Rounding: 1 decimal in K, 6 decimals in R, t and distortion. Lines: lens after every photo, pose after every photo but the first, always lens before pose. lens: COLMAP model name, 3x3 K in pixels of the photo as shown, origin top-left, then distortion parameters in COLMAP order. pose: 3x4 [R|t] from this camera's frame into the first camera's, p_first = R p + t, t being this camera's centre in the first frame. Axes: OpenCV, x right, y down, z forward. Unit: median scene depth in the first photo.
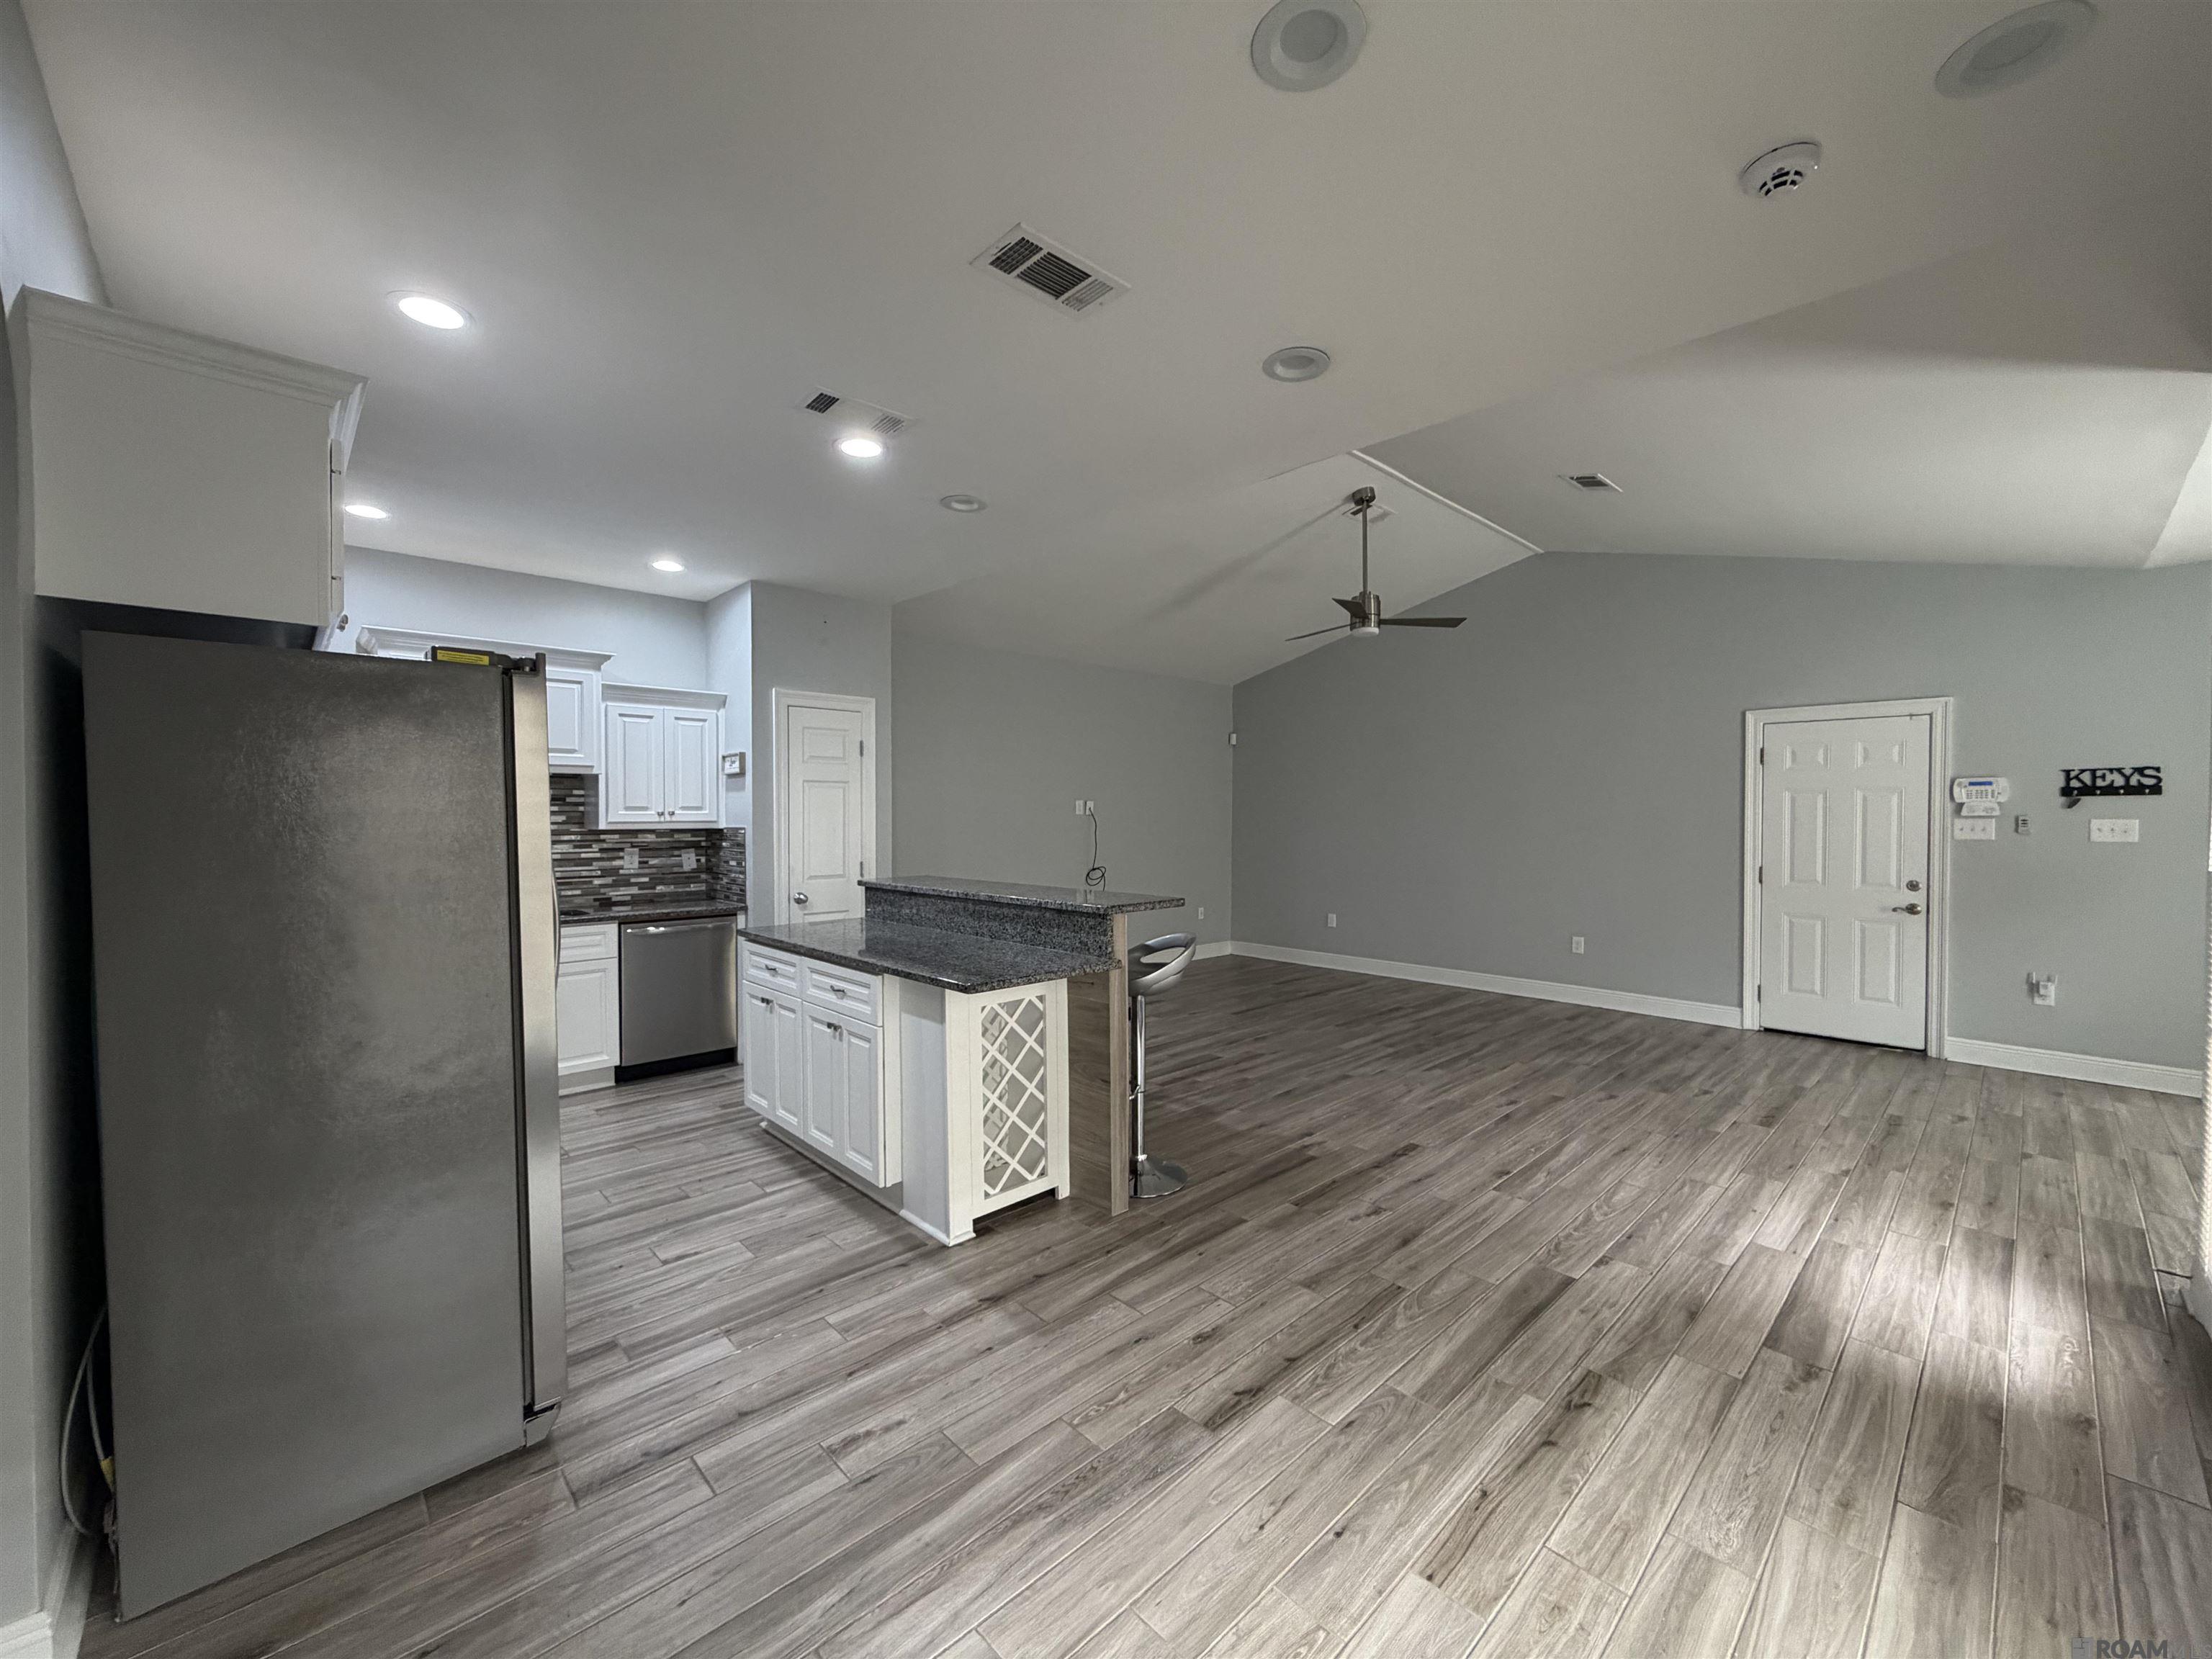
lens RADIAL K [[885.8, 0, 1103.8], [0, 885.8, 824.0], [0, 0, 1]] dist [0.001194, -0.000471]
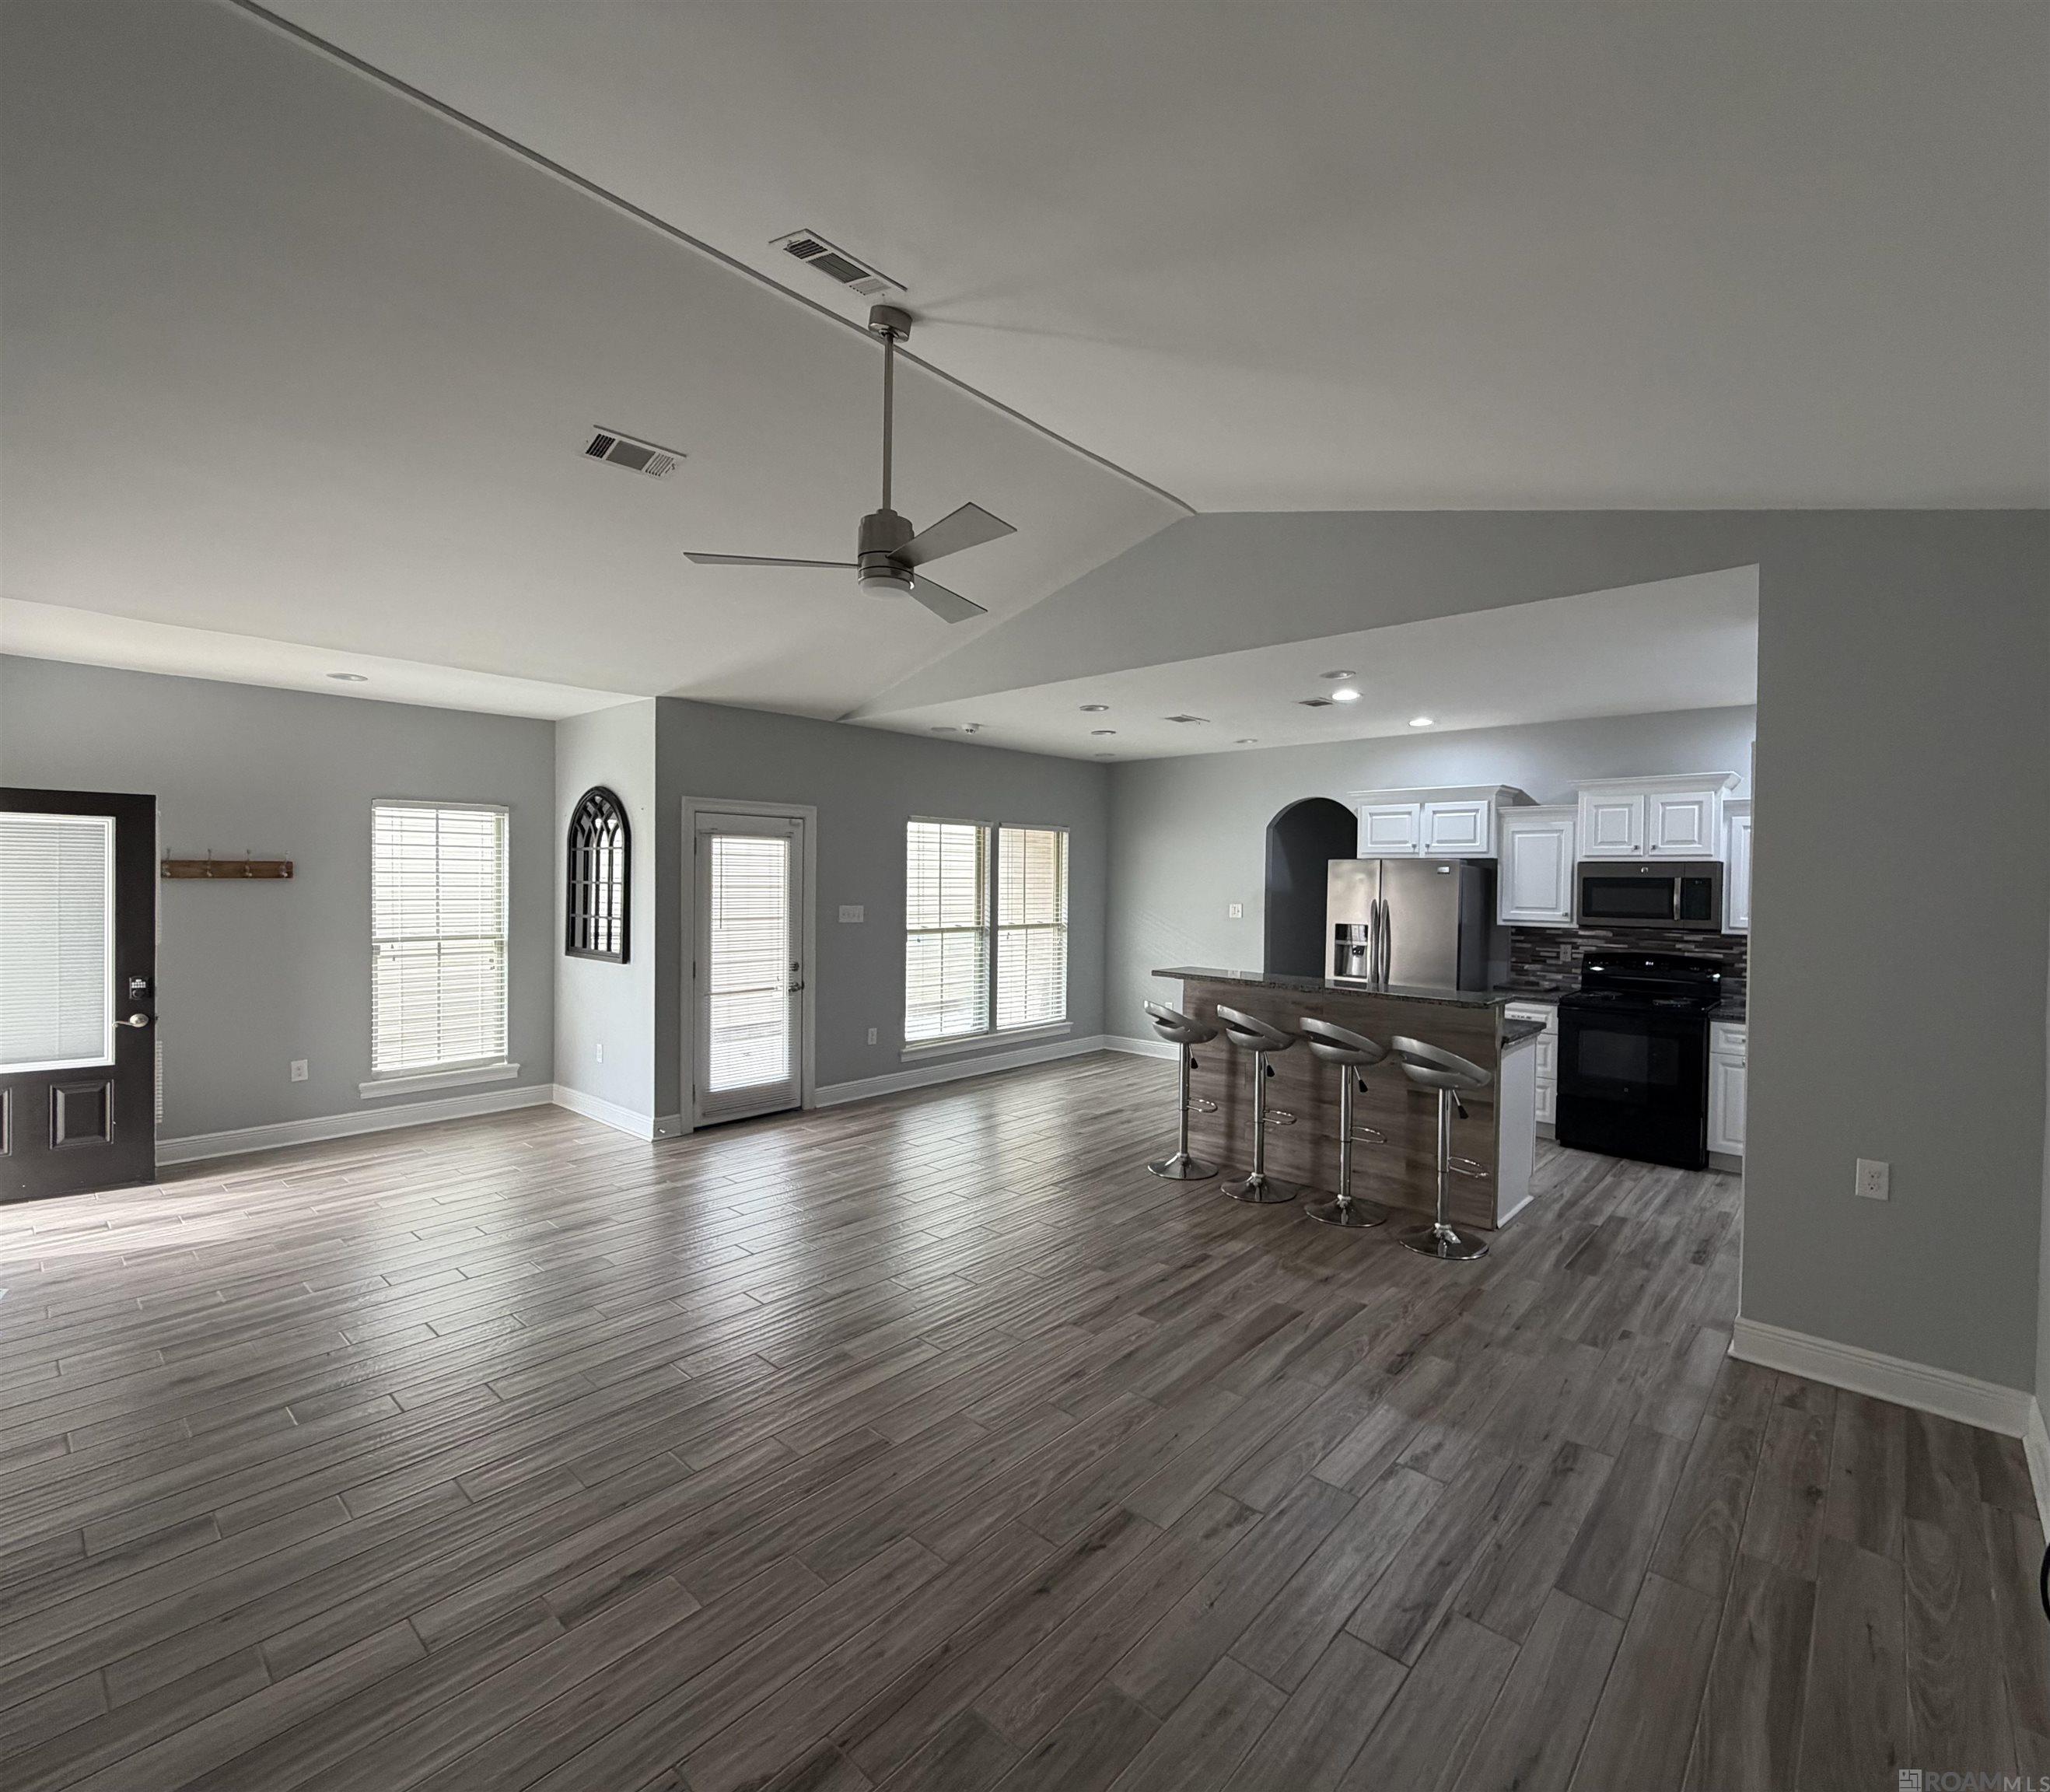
lens RADIAL K [[943.3, 0, 1041.8], [0, 943.3, 892.3], [0, 0, 1]] dist [-0.001854, 0.001023]
pose [[-0.996771, -0.011315, -0.079491, 0.434691], [-0.013543, 0.999529, 0.027539, -0.096118], [0.079142, 0.028526, -0.996455, 2.763883]]
